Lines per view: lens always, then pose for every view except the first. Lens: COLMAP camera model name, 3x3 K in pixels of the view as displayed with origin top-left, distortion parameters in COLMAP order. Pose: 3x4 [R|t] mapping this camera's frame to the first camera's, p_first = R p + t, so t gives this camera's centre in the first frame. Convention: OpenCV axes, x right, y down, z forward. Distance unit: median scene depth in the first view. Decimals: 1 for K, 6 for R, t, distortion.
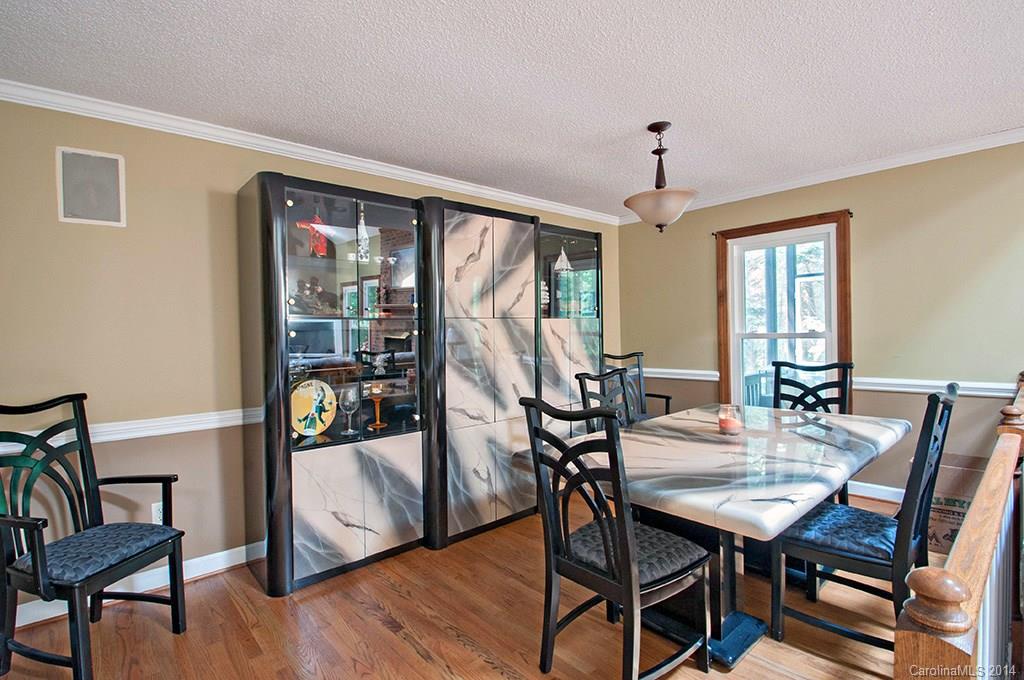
lens RADIAL K [[497.8, 0, 512.0], [0, 497.8, 341.3], [0, 0, 1]] dist [-0.000896, -0.000009]
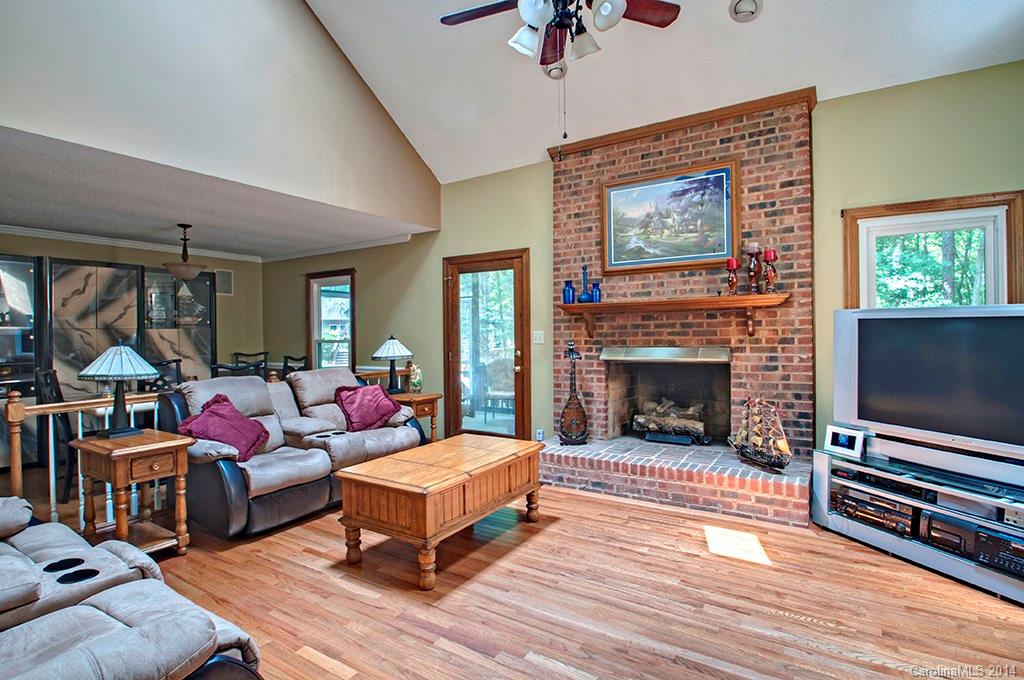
lens RADIAL K [[524.5, 0, 505.6], [0, 524.5, 338.2], [0, 0, 1]] dist [-0.004207, -0.000973]
pose [[0.970475, 0.011667, 0.240918, 0.861161], [-0.008705, 0.999873, -0.013358, -0.004098], [-0.241043, 0.010867, 0.970454, -1.000617]]
